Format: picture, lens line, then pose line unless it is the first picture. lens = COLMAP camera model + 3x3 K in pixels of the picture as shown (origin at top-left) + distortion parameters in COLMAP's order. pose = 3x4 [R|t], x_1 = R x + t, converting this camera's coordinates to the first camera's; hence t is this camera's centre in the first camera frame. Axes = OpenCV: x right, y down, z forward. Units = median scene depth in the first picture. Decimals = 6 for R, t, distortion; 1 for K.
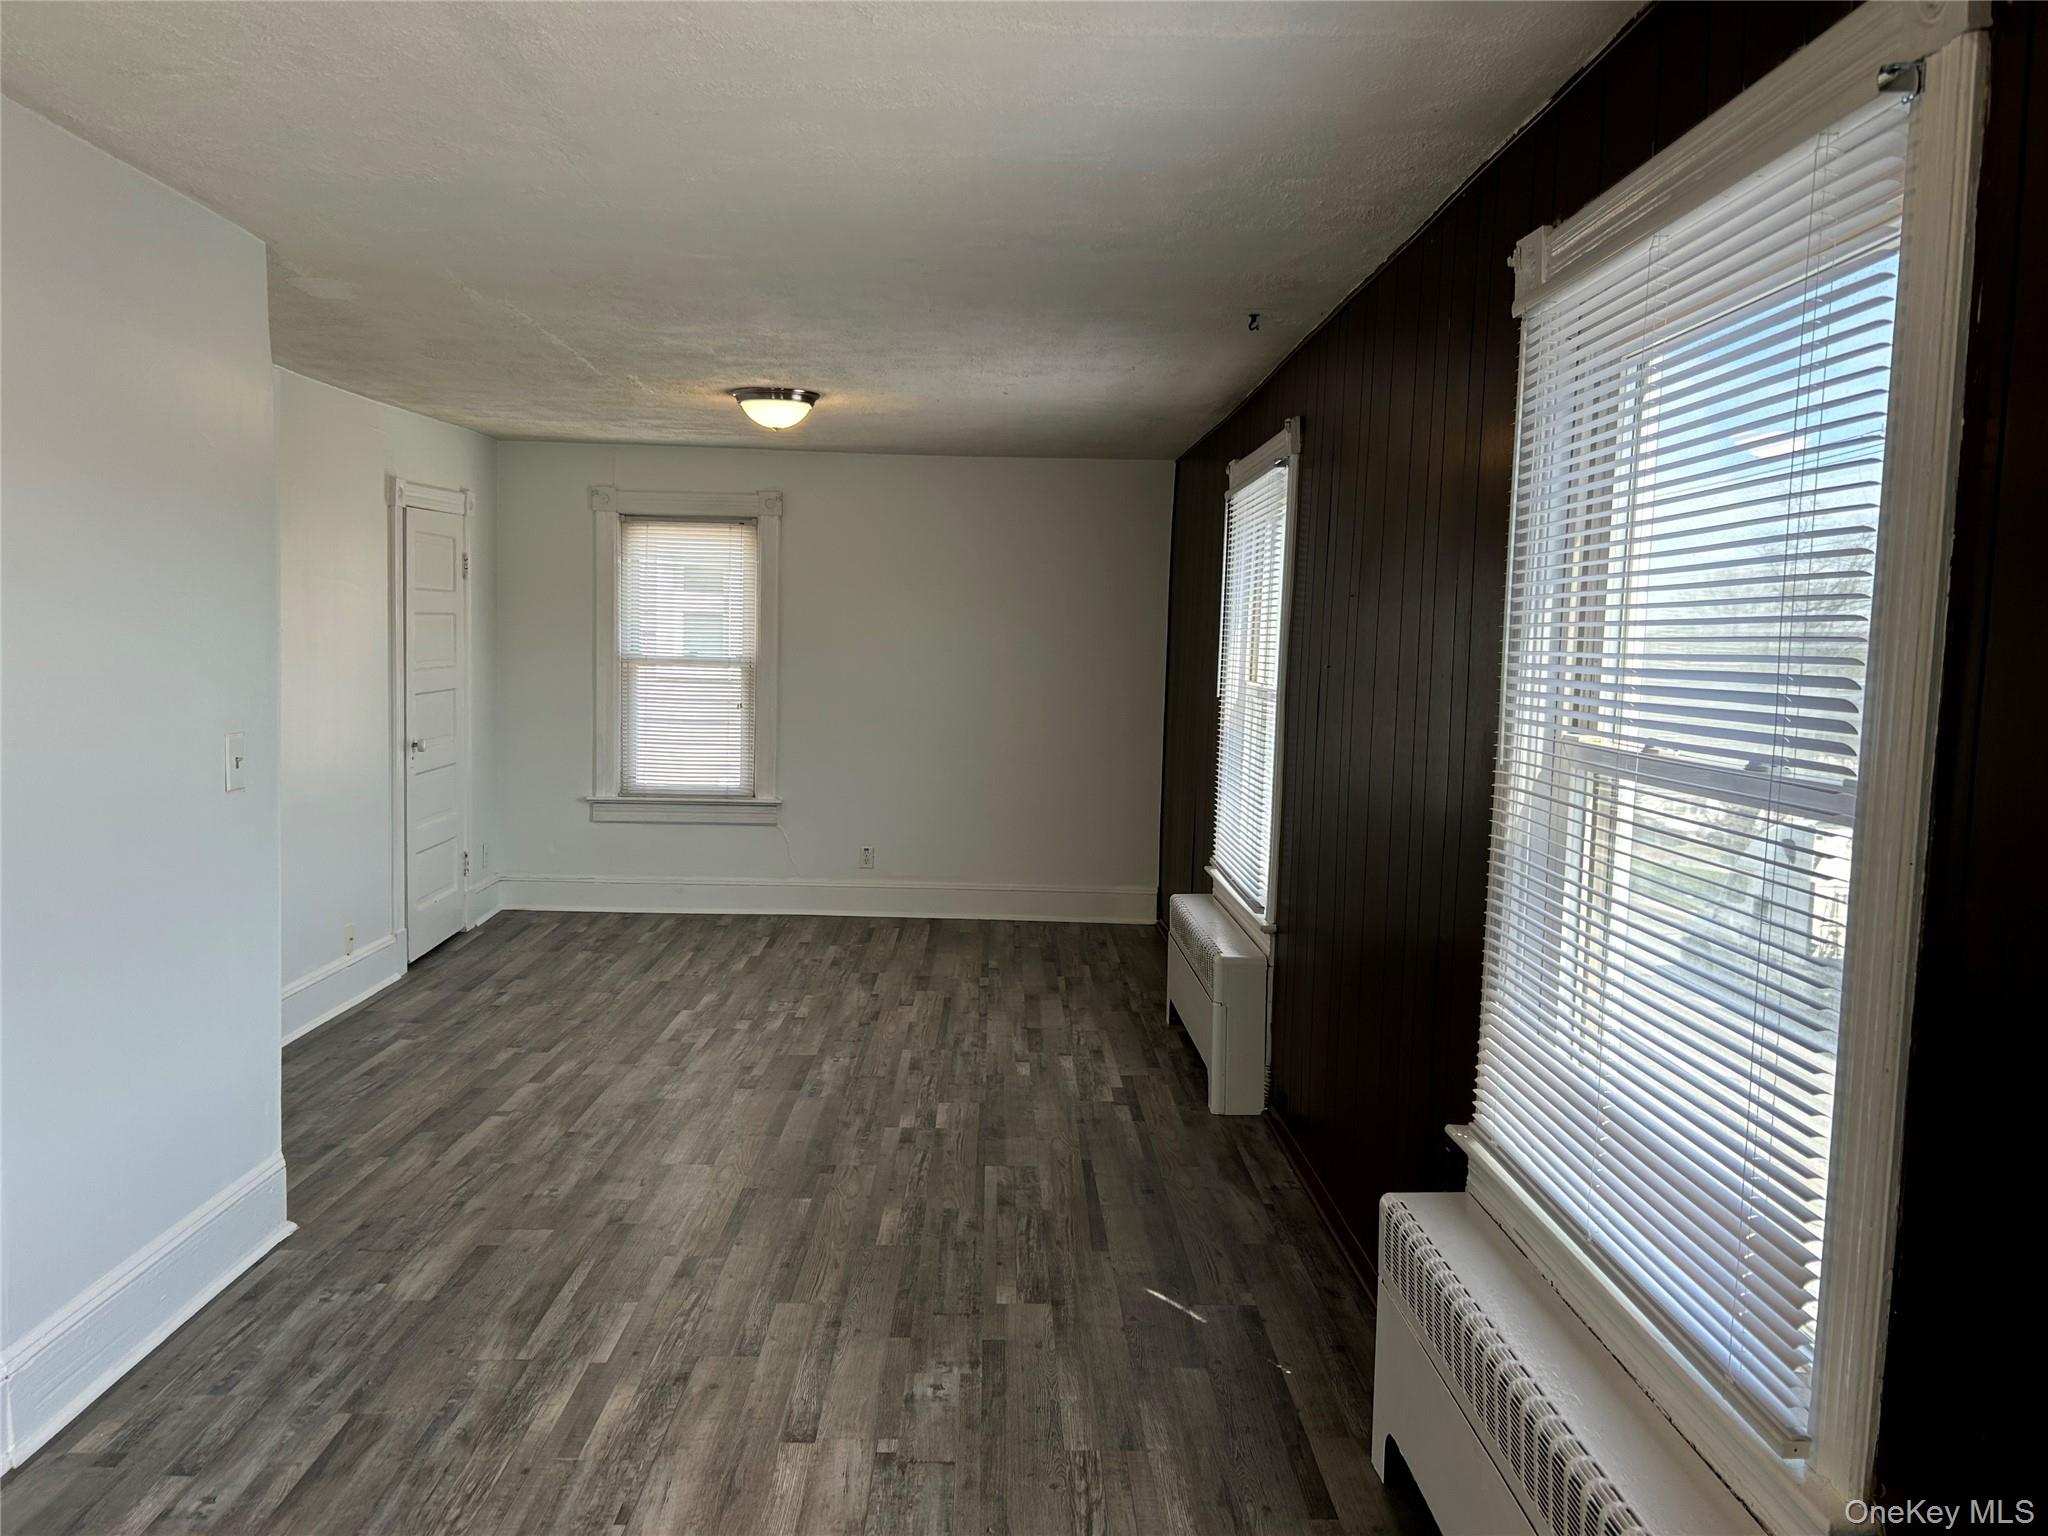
lens RADIAL K [[1554.2, 0, 1020.9], [0, 1554.2, 774.7], [0, 0, 1]] dist [0.087838, -0.116874]
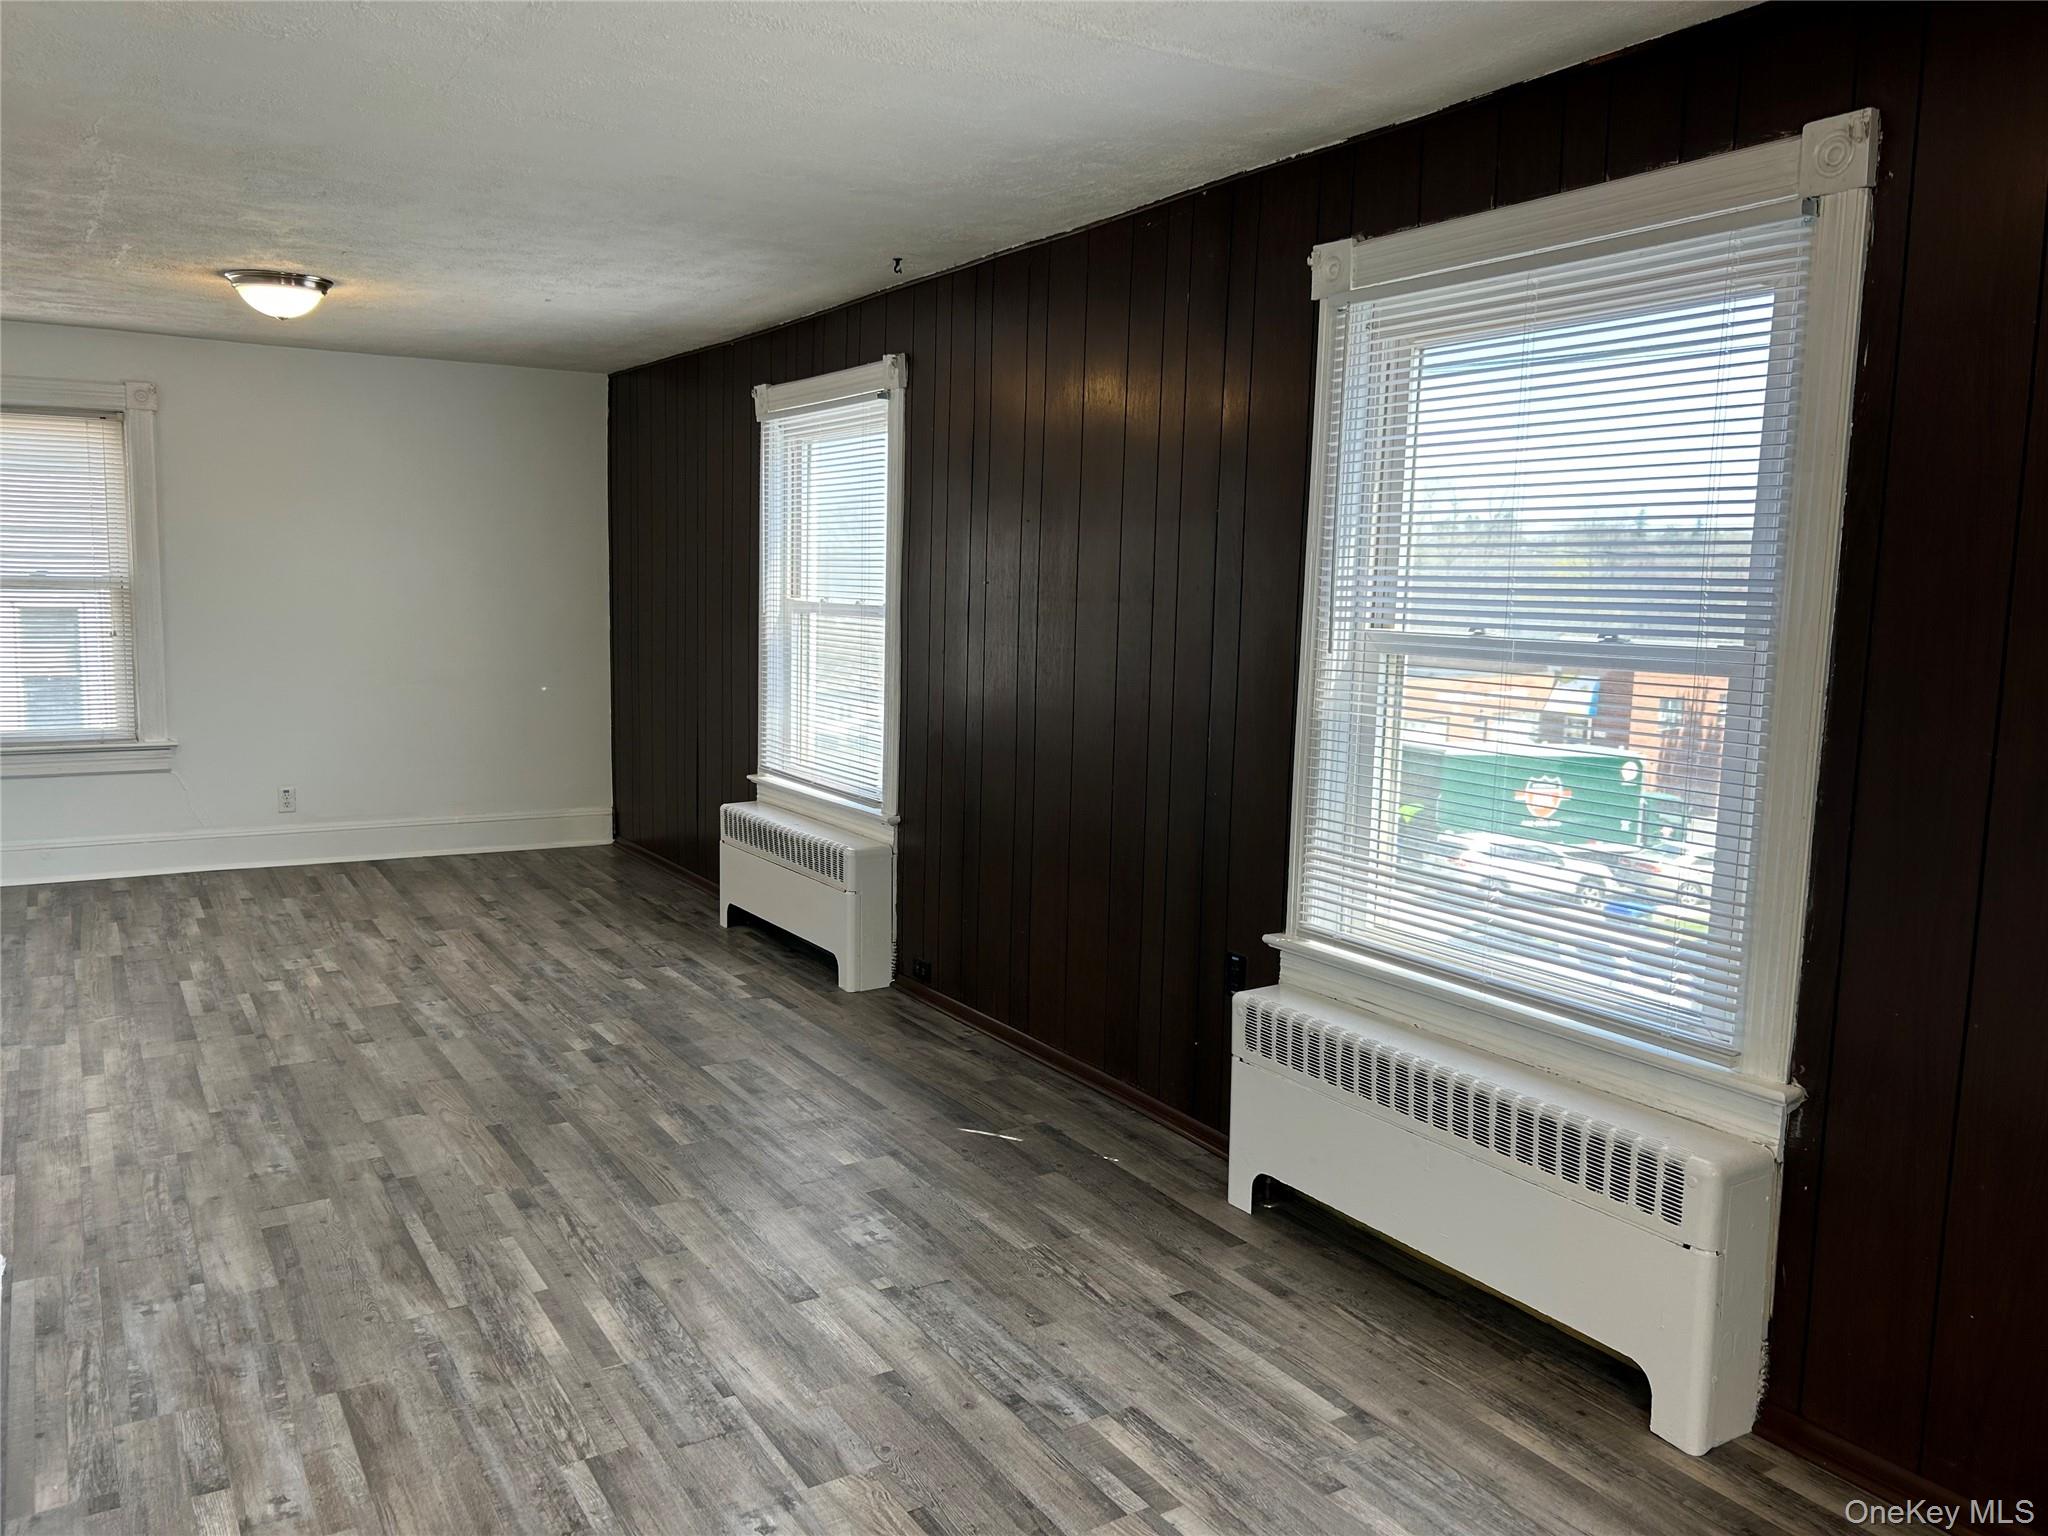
lens RADIAL K [[1554.2, 0, 1020.9], [0, 1554.2, 774.7], [0, 0, 1]] dist [0.087838, -0.116874]
pose [[0.856606, -0.069942, 0.511208, -0.341915], [0.044311, 0.997082, 0.062168, 0.001512], [-0.514064, -0.030602, 0.857206, 0.005095]]
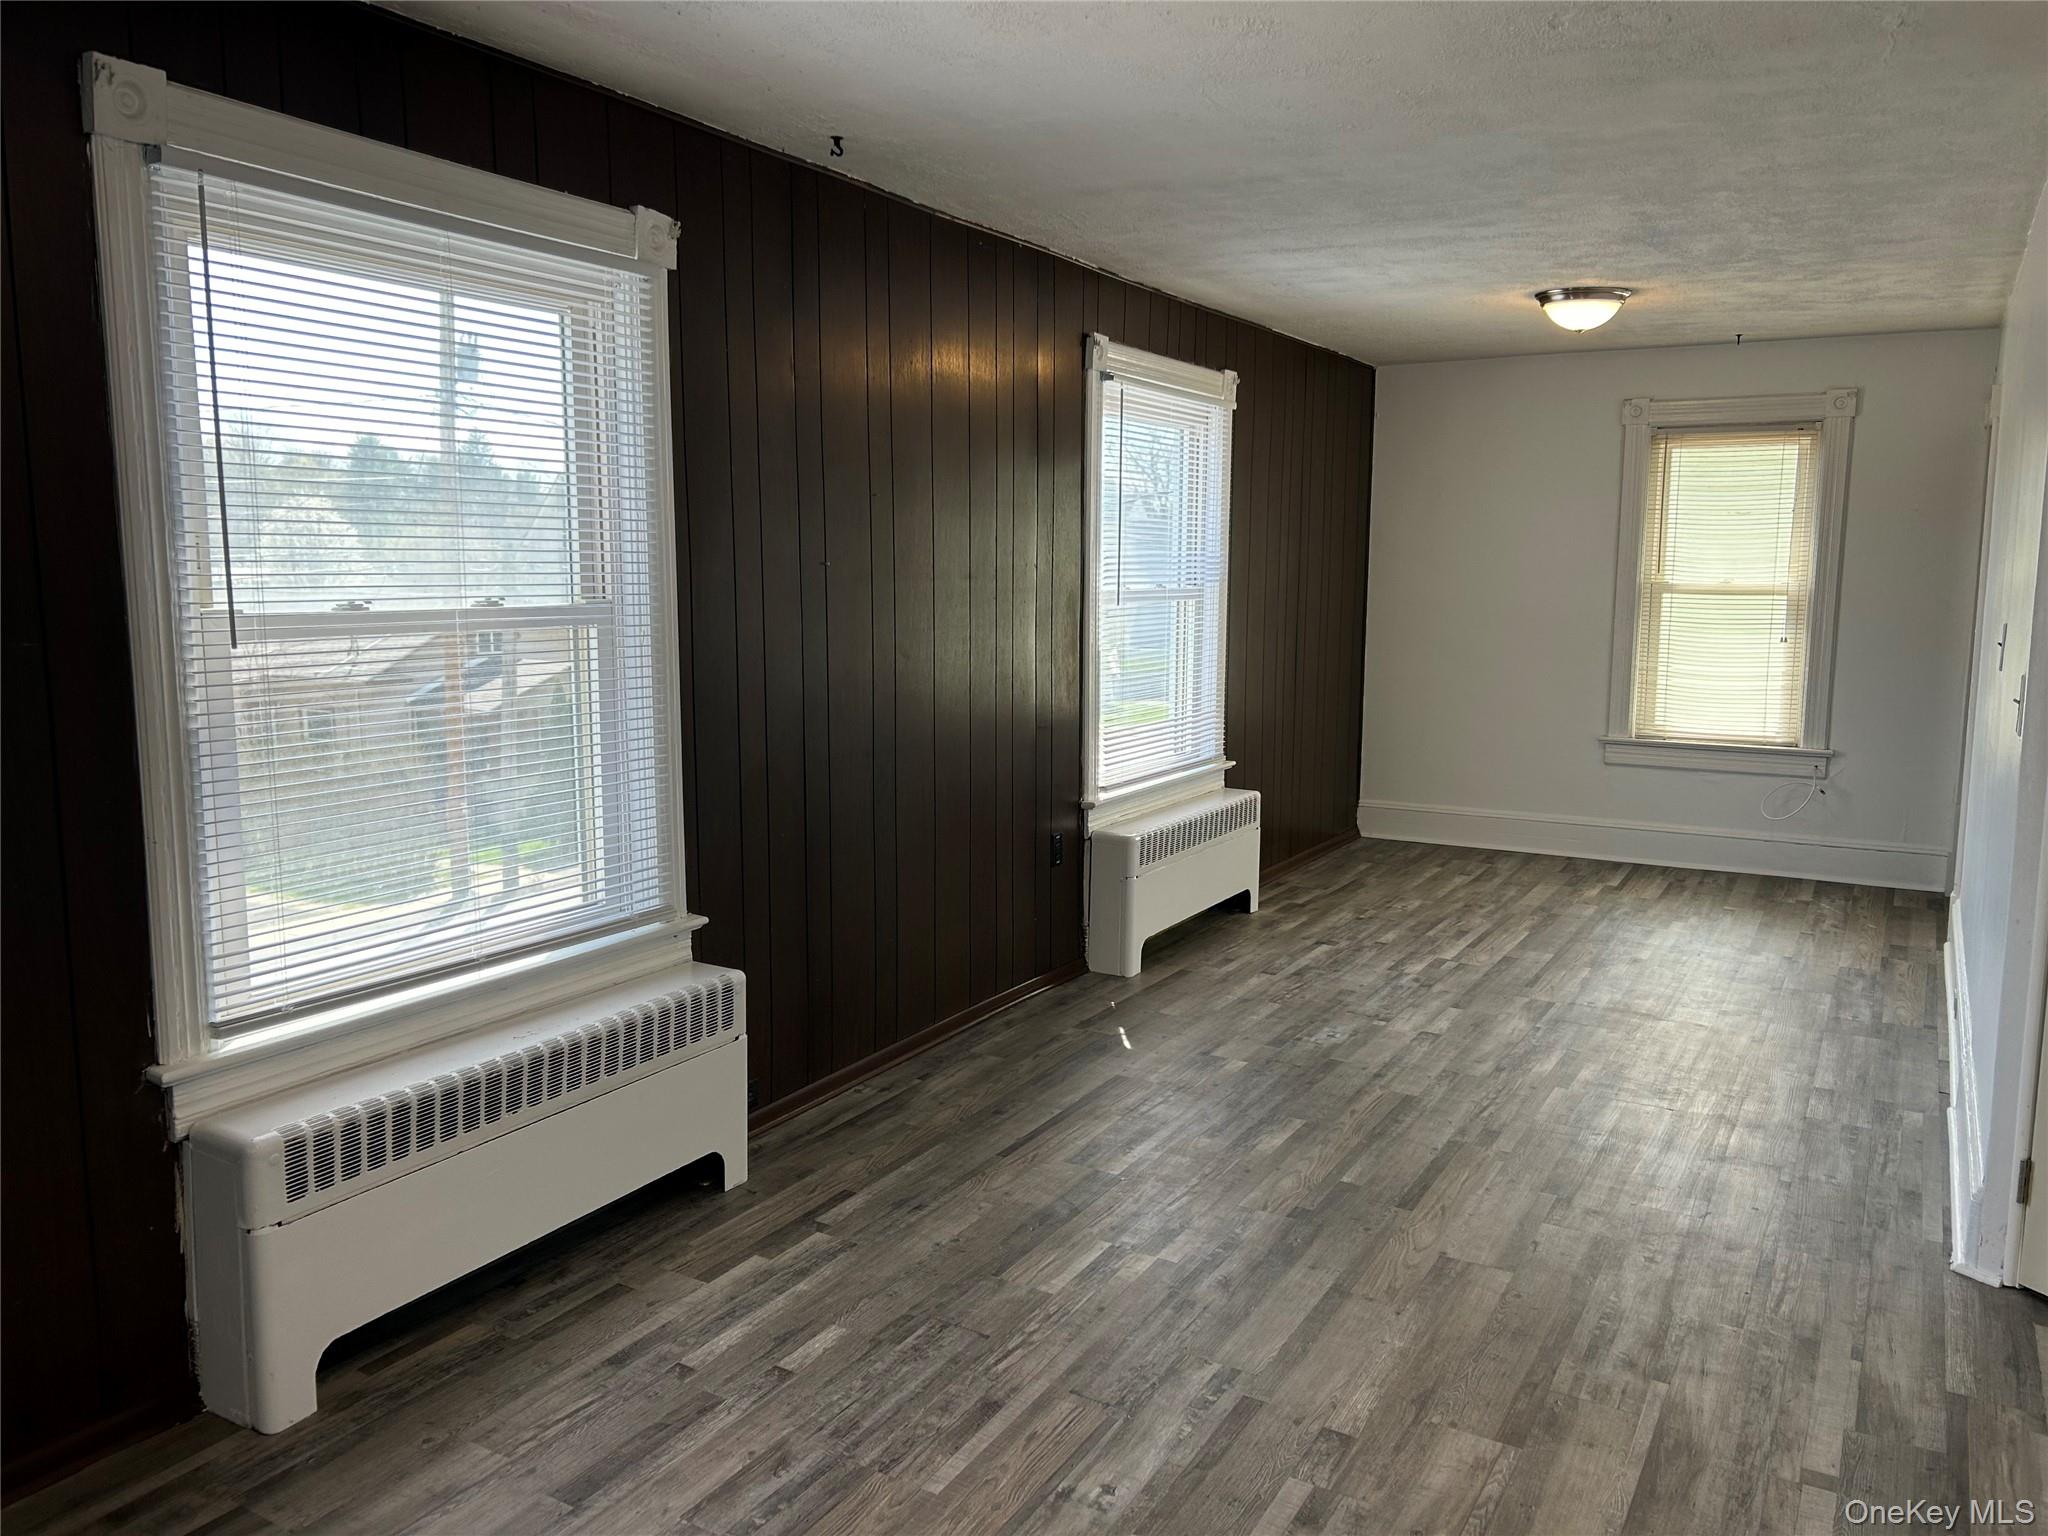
lens RADIAL K [[1501.8, 0, 1034.7], [0, 1501.8, 772.8], [0, 0, 1]] dist [0.090632, -0.113117]
pose [[-0.857953, -0.102053, 0.503490, -0.354480], [0.018103, 0.973456, 0.228158, -0.139116], [-0.513410, 0.204864, -0.833331, 1.577835]]
